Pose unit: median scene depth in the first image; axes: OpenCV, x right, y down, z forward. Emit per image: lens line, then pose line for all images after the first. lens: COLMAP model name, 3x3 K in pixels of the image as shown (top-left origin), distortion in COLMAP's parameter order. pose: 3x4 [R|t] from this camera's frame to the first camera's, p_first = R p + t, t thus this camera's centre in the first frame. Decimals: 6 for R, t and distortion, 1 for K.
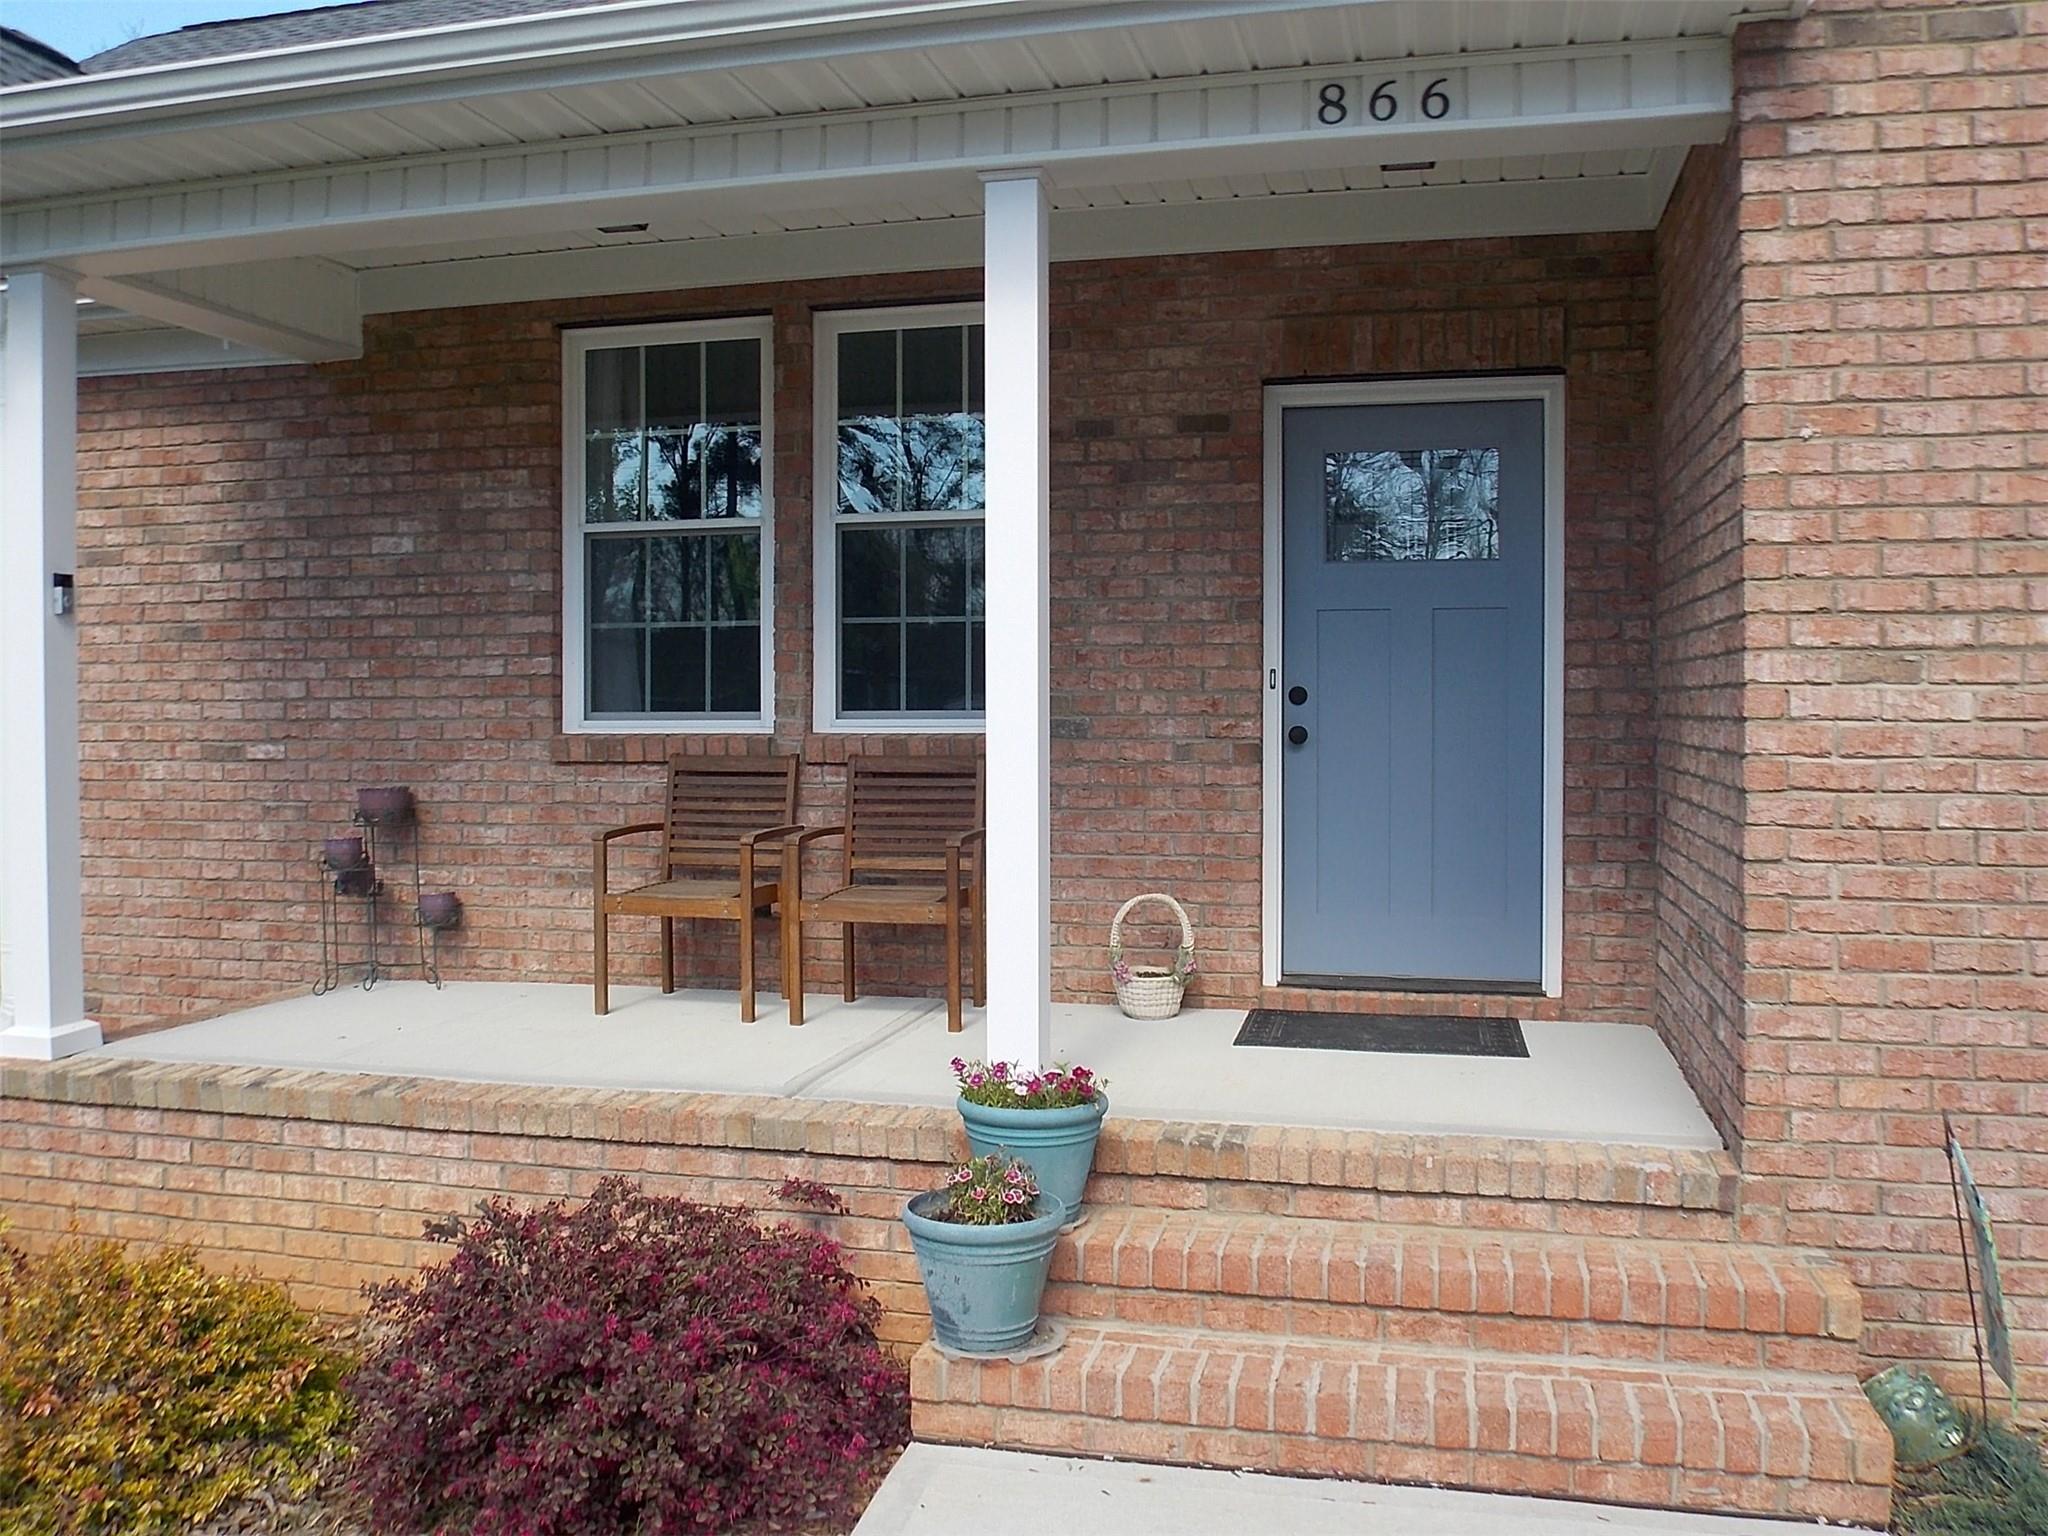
lens RADIAL K [[1832.9, 0, 1024.0], [0, 1832.9, 768.0], [0, 0, 1]] dist [-0.109190, 0.066741]
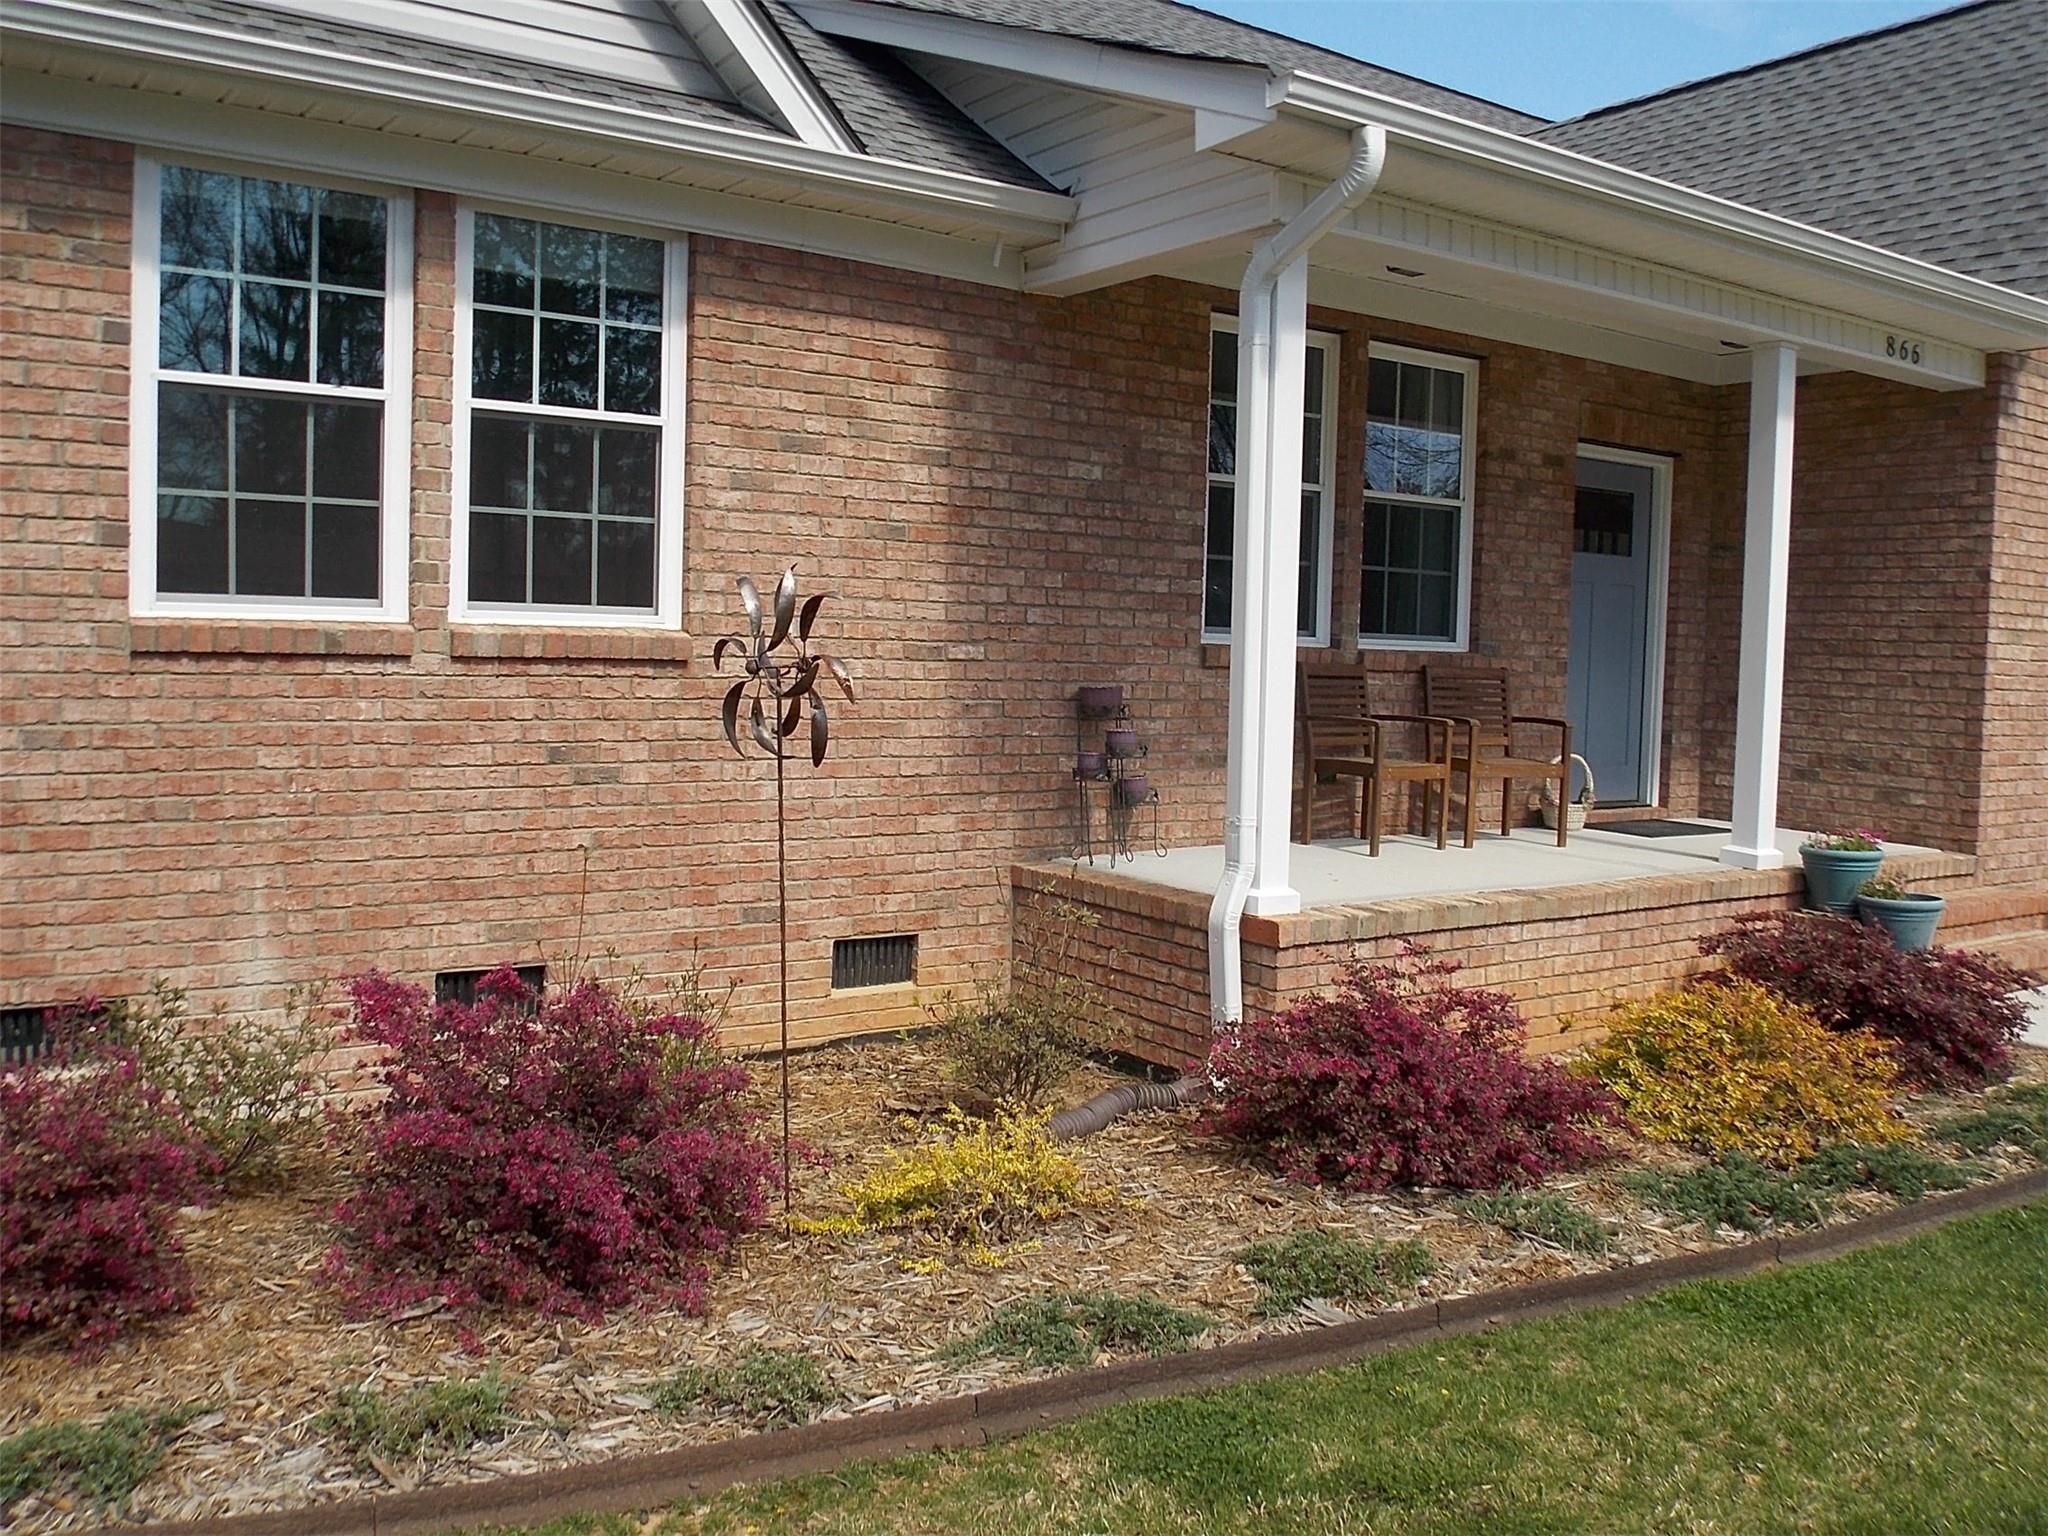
lens RADIAL K [[1832.9, 0, 1024.0], [0, 1832.9, 768.0], [0, 0, 1]] dist [-0.109190, 0.066741]
pose [[0.637774, -0.032533, 0.769536, -1.225084], [-0.015849, 0.998342, 0.055341, -0.001240], [-0.770061, -0.047492, 0.636201, 0.290439]]
